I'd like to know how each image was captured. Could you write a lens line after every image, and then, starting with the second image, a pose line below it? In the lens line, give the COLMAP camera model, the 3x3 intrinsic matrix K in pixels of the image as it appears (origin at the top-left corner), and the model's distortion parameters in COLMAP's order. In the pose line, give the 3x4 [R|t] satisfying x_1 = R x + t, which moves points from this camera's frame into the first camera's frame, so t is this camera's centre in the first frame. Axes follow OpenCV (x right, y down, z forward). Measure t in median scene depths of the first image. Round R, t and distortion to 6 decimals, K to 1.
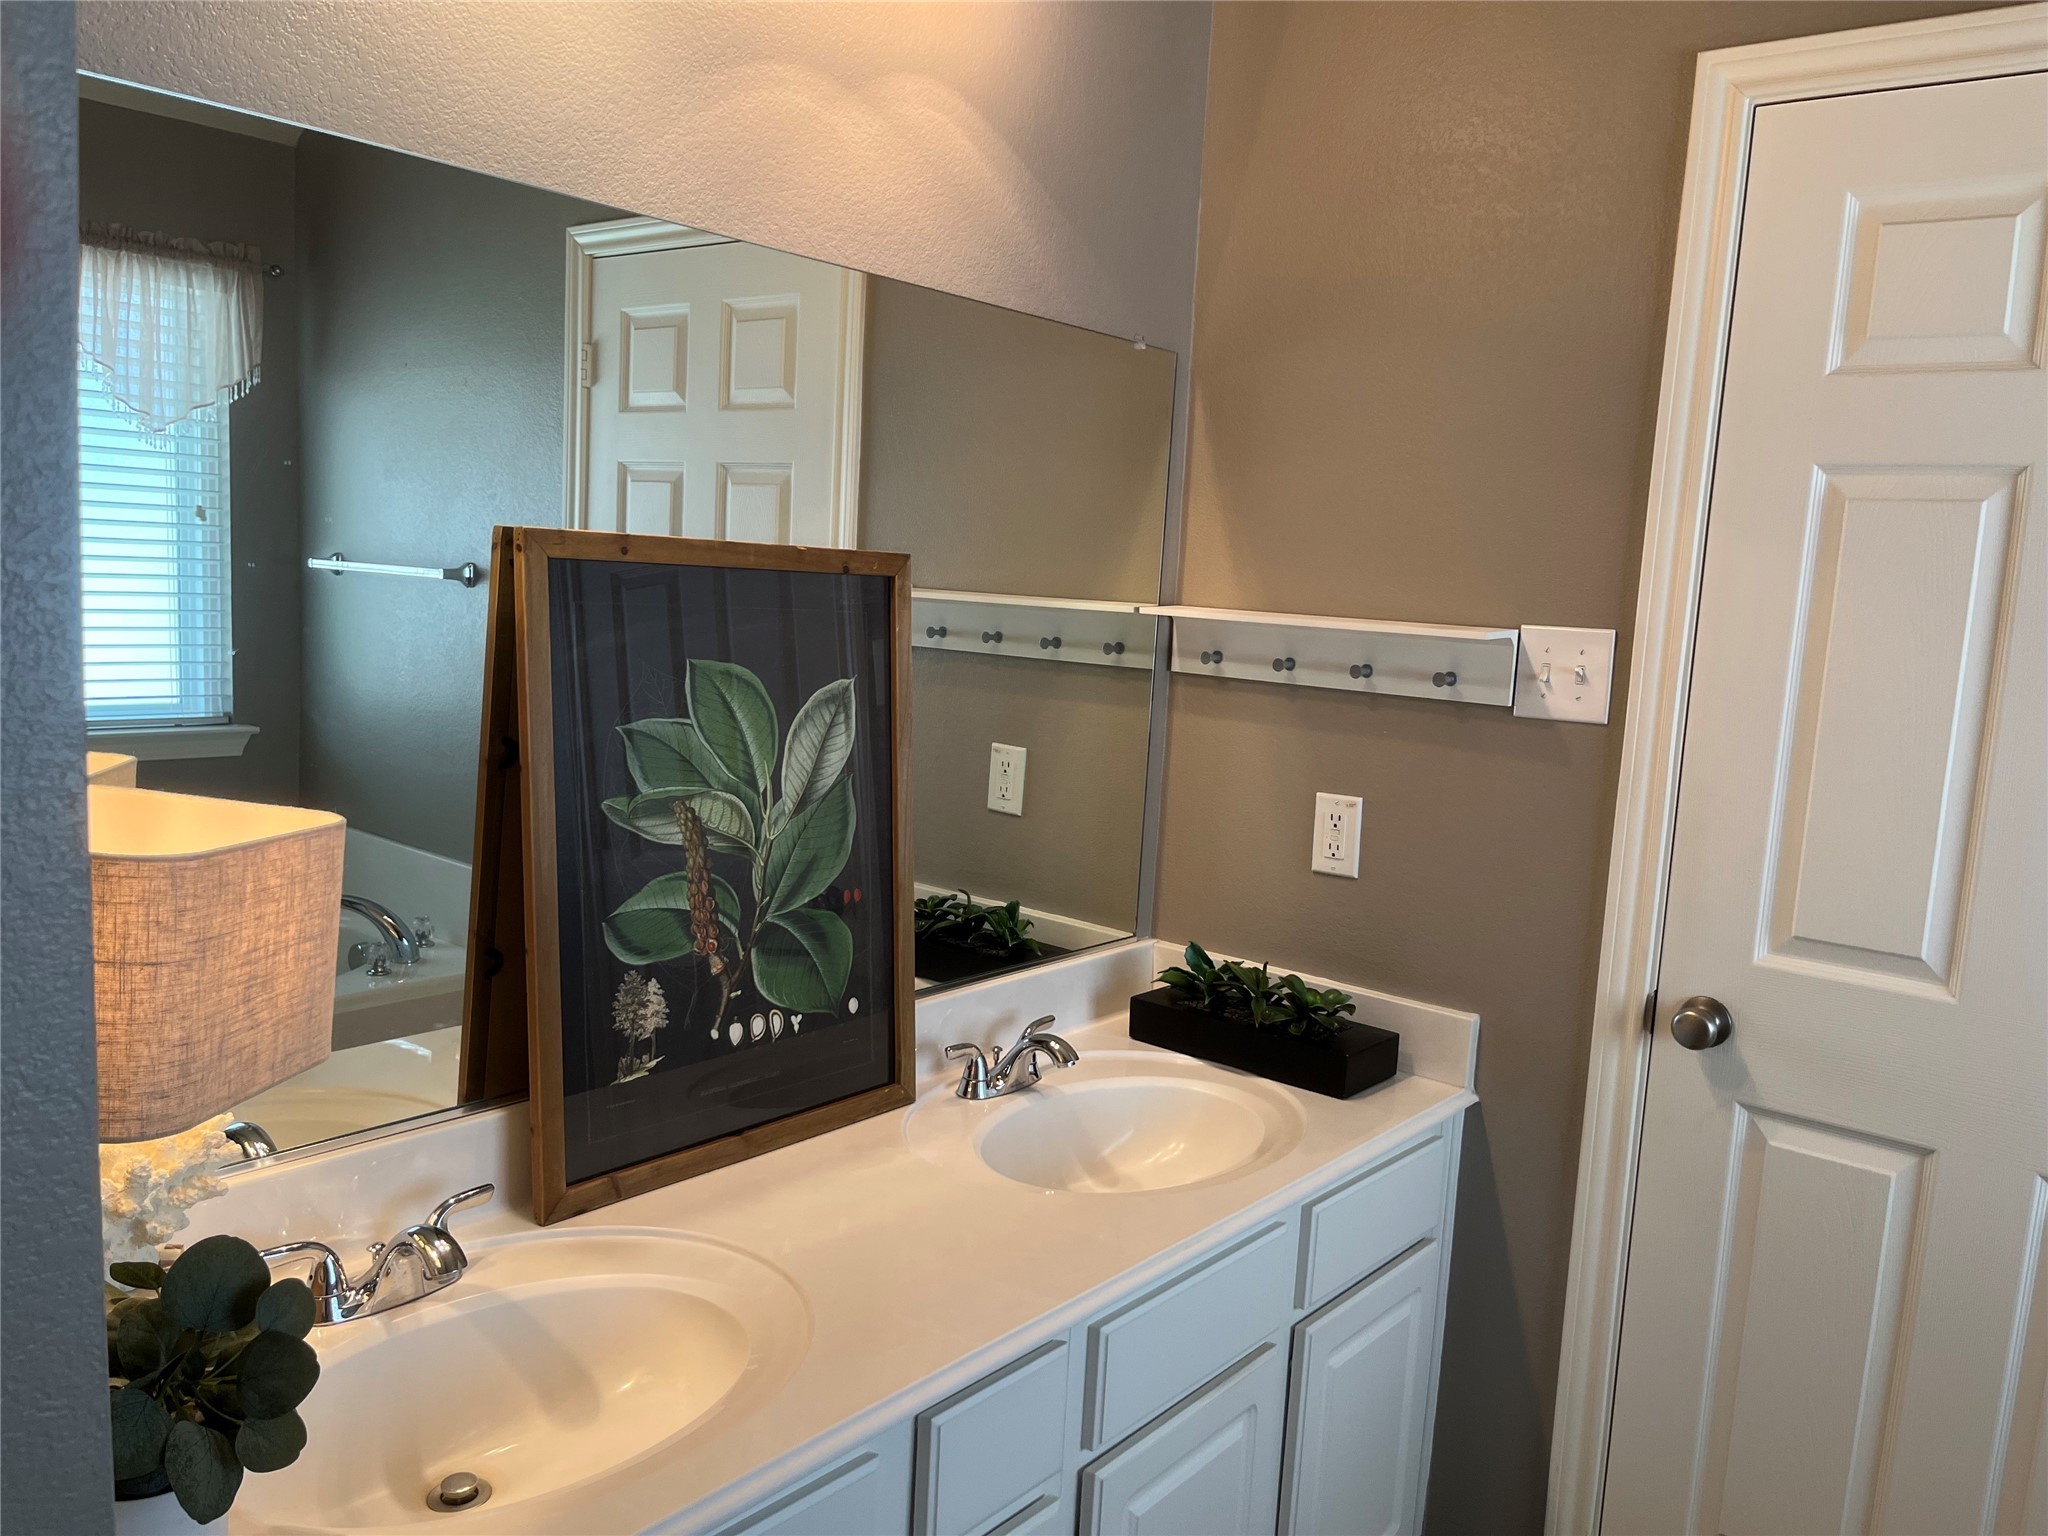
lens RADIAL K [[1548.2, 0, 1012.0], [0, 1548.2, 781.1], [0, 0, 1]] dist [0.075891, -0.112542]
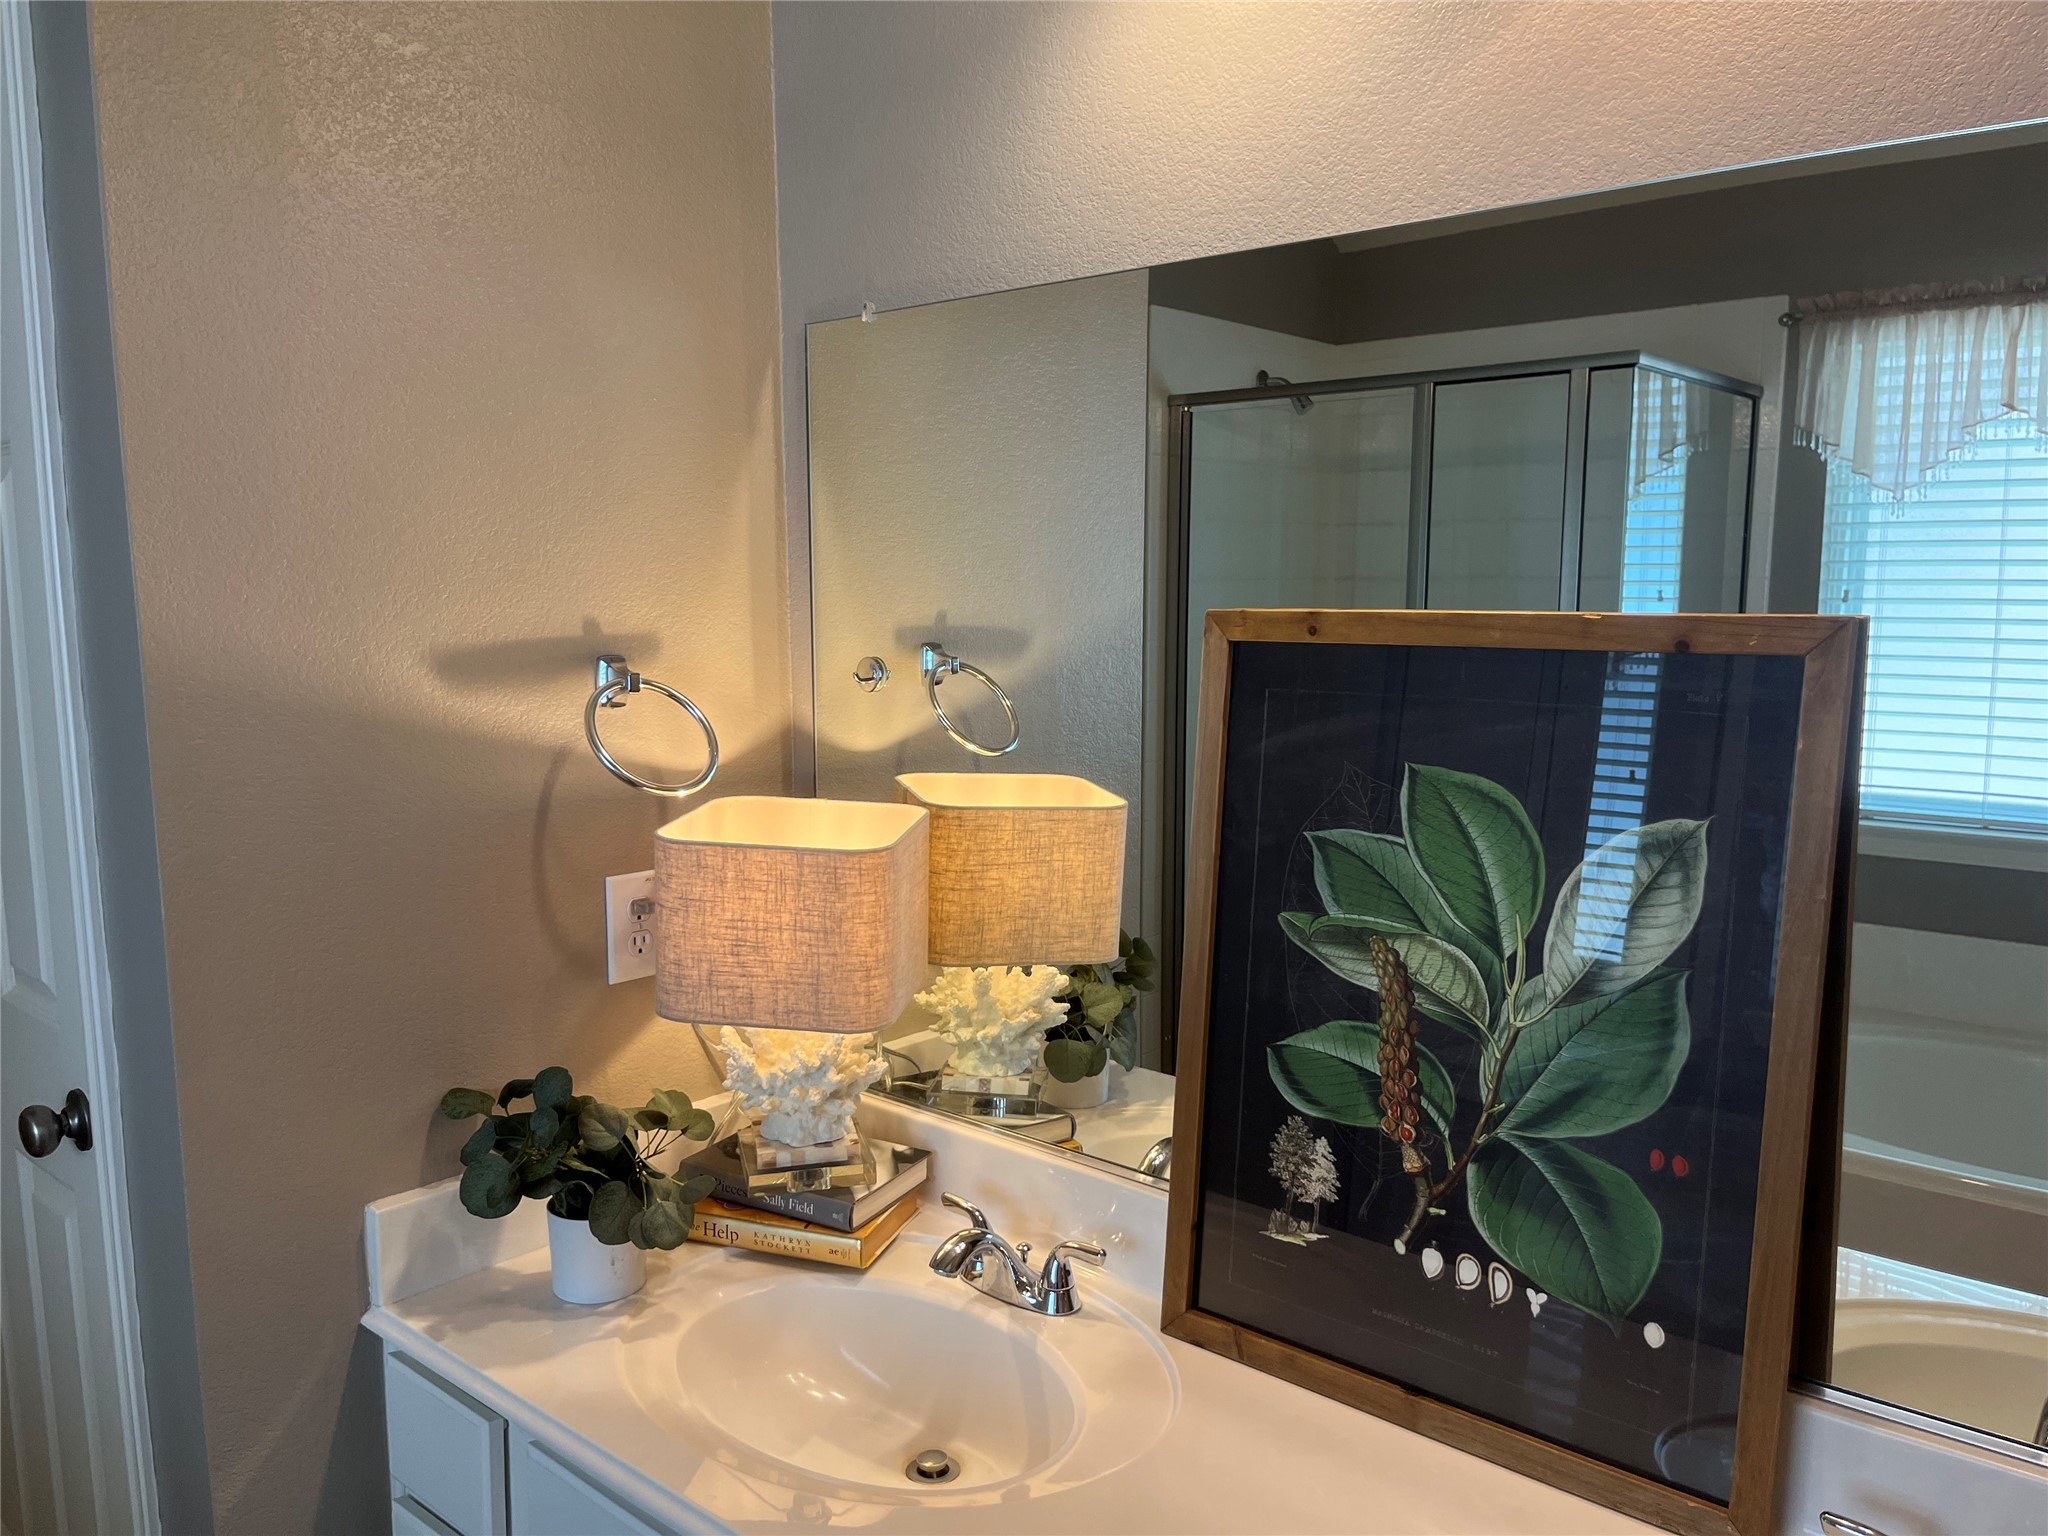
lens RADIAL K [[1548.2, 0, 1012.0], [0, 1548.2, 781.1], [0, 0, 1]] dist [0.075891, -0.112542]
pose [[-0.027406, 0.071744, -0.997046, 0.577104], [-0.135084, 0.988006, 0.074807, -0.099372], [0.990455, 0.136735, -0.017386, 0.796747]]
